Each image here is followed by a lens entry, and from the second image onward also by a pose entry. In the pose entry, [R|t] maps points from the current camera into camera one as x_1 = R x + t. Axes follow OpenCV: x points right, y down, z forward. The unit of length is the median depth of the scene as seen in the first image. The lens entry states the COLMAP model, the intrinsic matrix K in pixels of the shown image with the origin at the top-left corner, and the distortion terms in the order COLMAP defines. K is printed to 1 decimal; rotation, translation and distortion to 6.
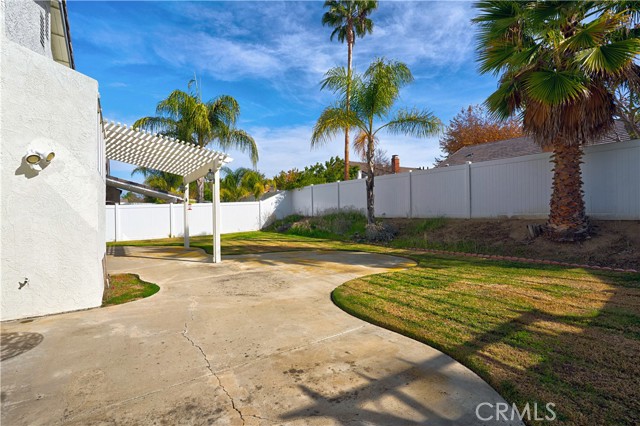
lens RADIAL K [[316.4, 0, 322.5], [0, 316.4, 214.1], [0, 0, 1]] dist [-0.077109, 0.032325]
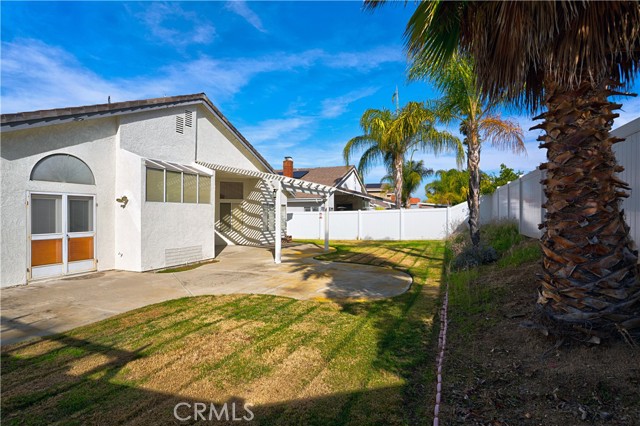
lens RADIAL K [[316.4, 0, 322.5], [0, 316.4, 214.1], [0, 0, 1]] dist [-0.077109, 0.032325]
pose [[0.565276, 0.023391, -0.824570, 1.675883], [-0.019567, 0.999697, 0.014946, -0.133874], [0.824670, 0.007685, 0.565562, 0.876711]]
